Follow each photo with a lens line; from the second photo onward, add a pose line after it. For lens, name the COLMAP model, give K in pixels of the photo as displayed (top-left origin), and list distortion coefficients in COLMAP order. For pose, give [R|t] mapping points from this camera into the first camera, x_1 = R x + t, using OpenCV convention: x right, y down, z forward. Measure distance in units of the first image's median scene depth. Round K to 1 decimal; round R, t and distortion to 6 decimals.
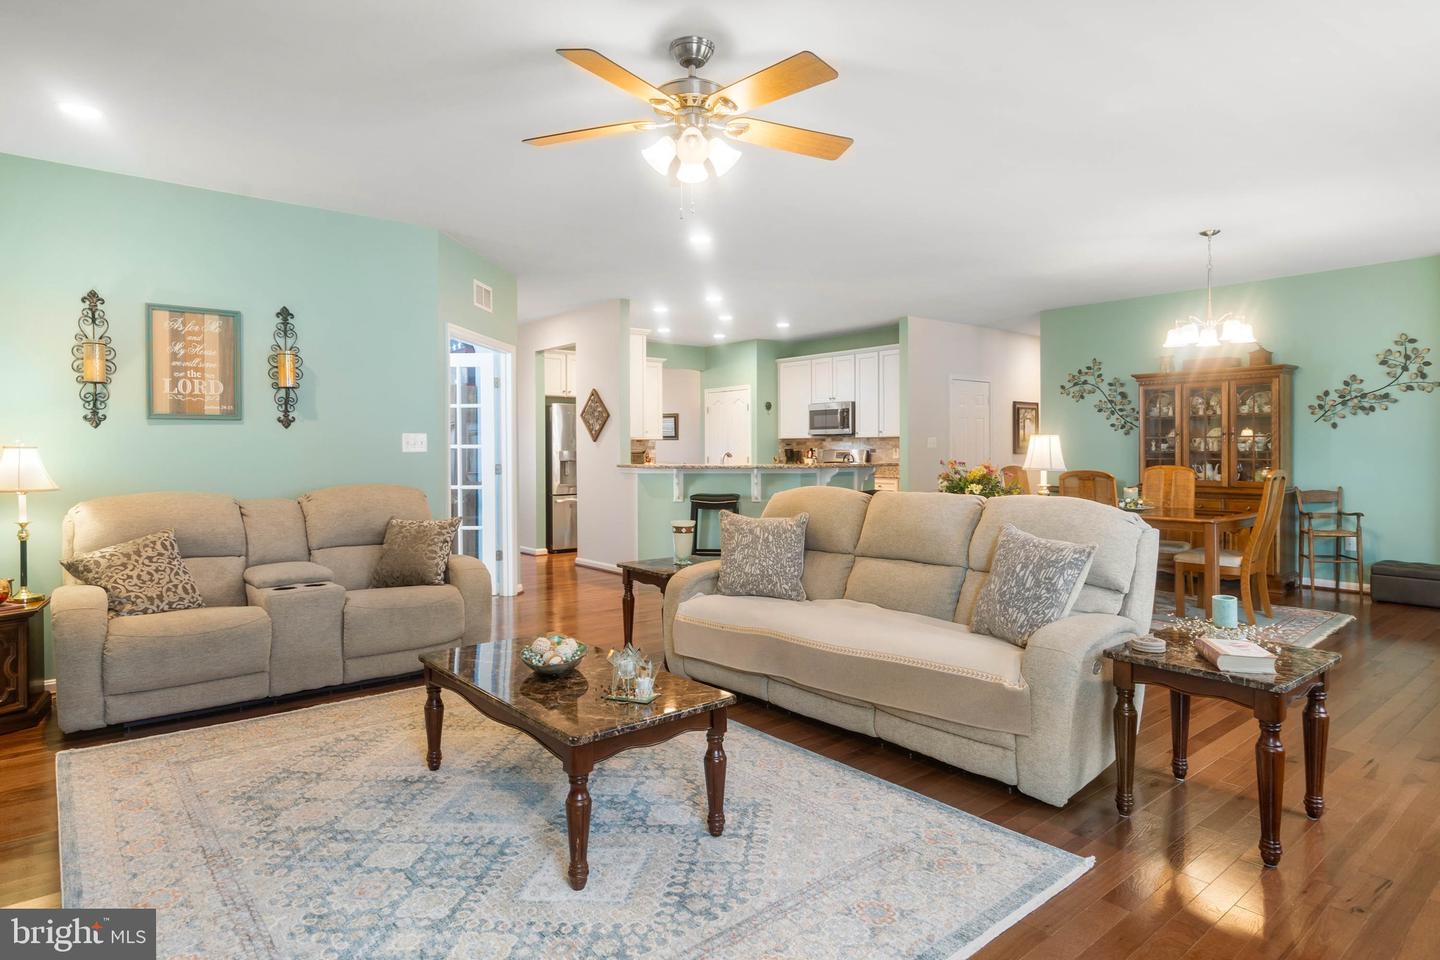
lens RADIAL K [[808.8, 0, 719.3], [0, 808.8, 452.2], [0, 0, 1]] dist [0.006503, 0.001184]
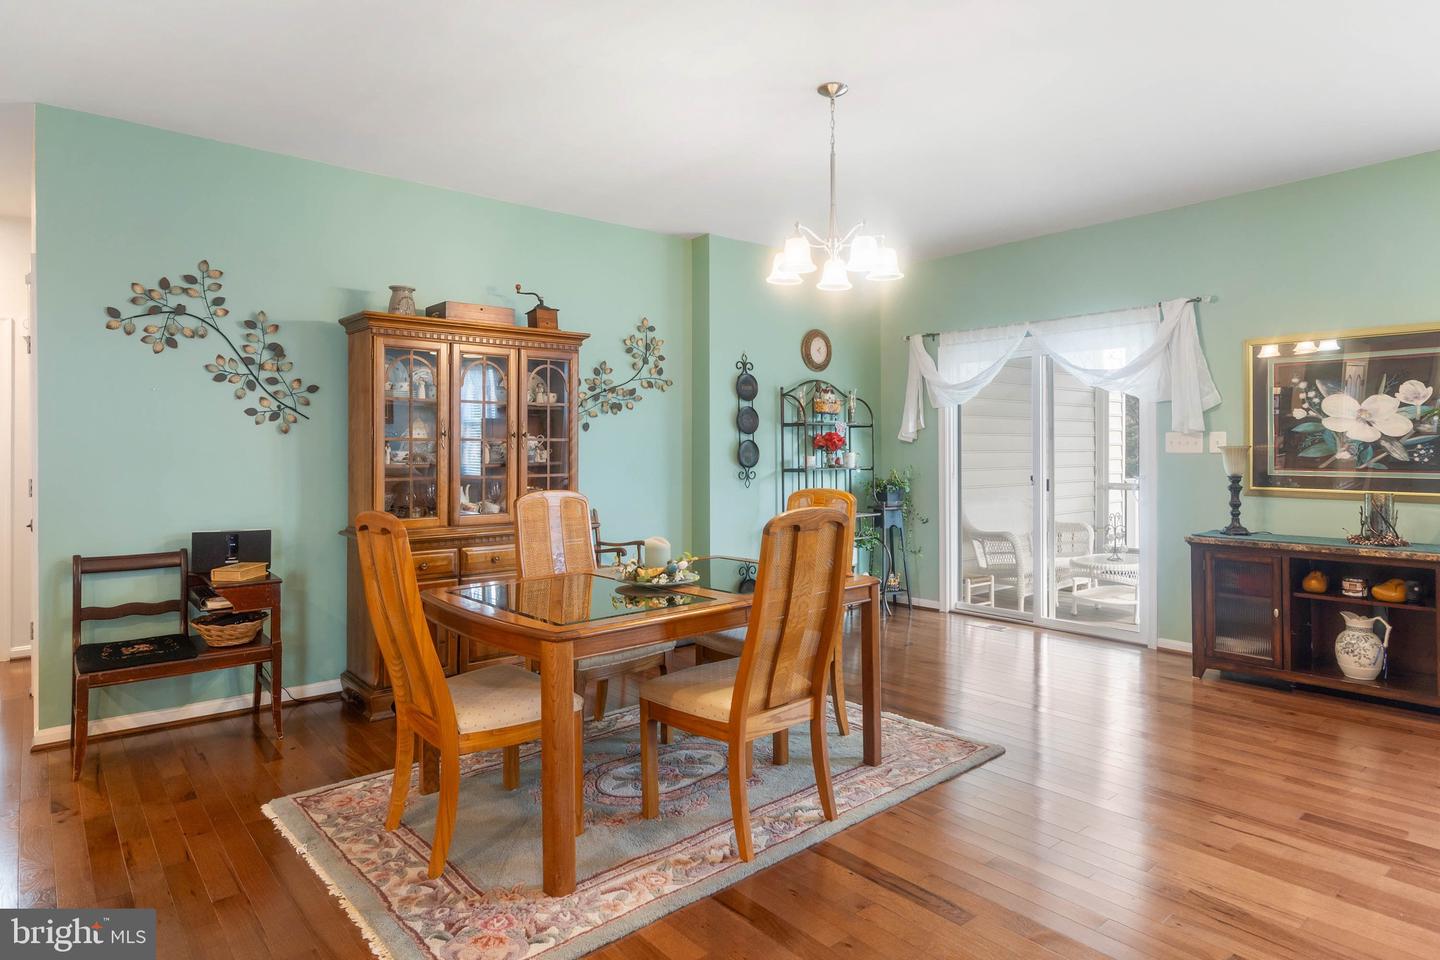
lens RADIAL K [[817.3, 0, 716.5], [0, 817.3, 453.6], [0, 0, 1]] dist [0.003316, 0.001889]
pose [[-0.008620, 0.001883, 0.999961, 0.010608], [0.013327, 0.999910, -0.001768, -0.005496], [-0.999874, 0.013311, -0.008644, 0.850760]]
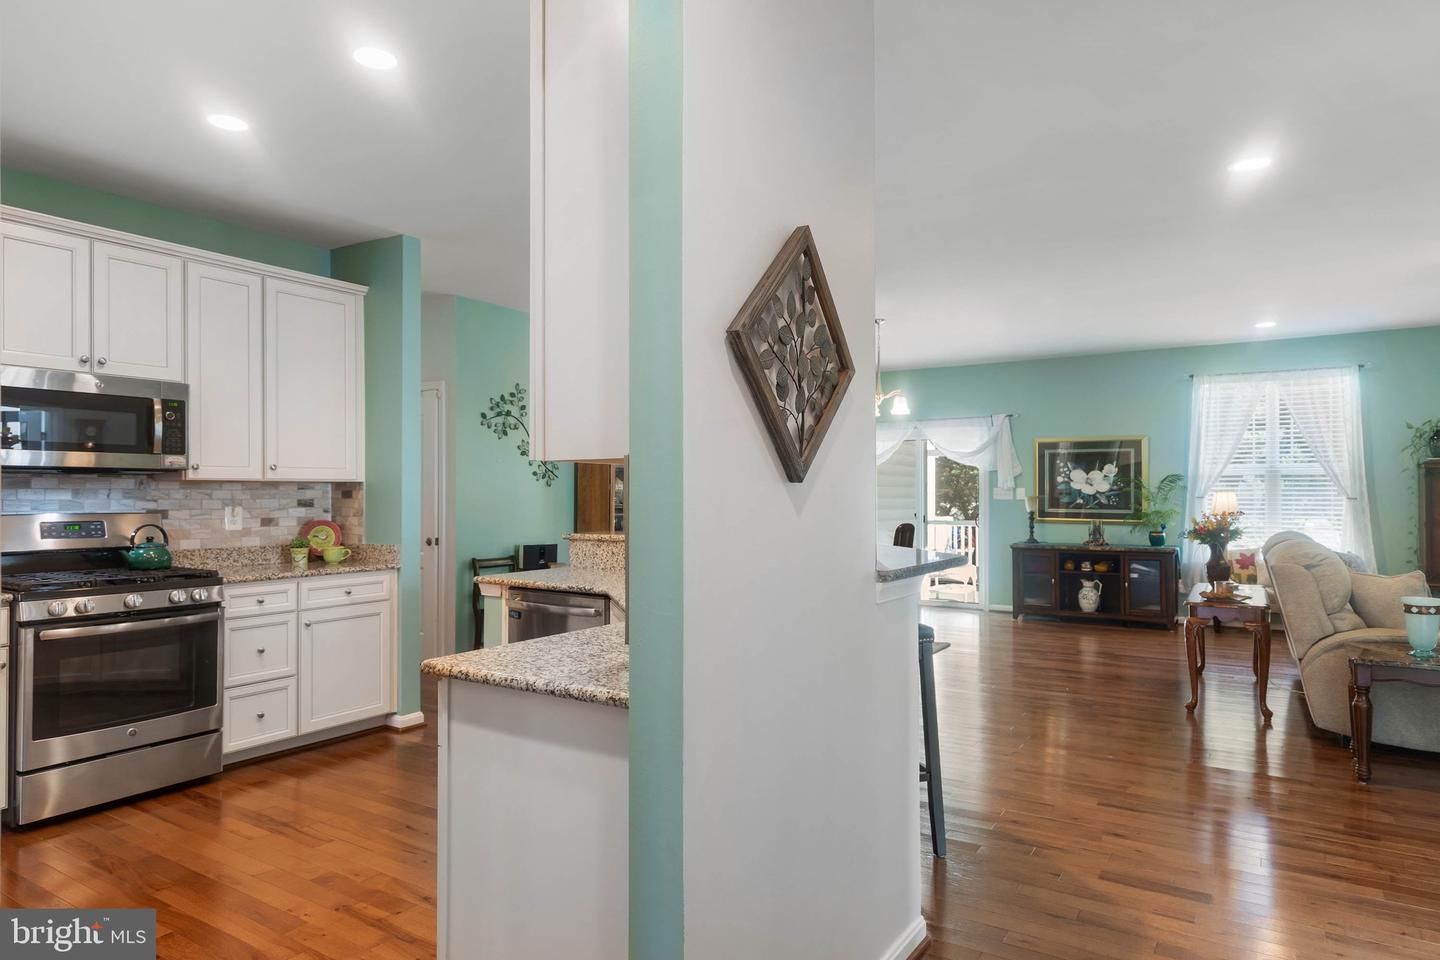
lens RADIAL K [[860.3, 0, 720.3], [0, 860.3, 487.2], [0, 0, 1]] dist [0.005296, 0.001697]
pose [[-0.303572, 0.012889, 0.952721, -0.412500], [0.009811, 0.999898, -0.010401, -0.011489], [-0.952758, 0.006190, -0.303668, 1.252357]]
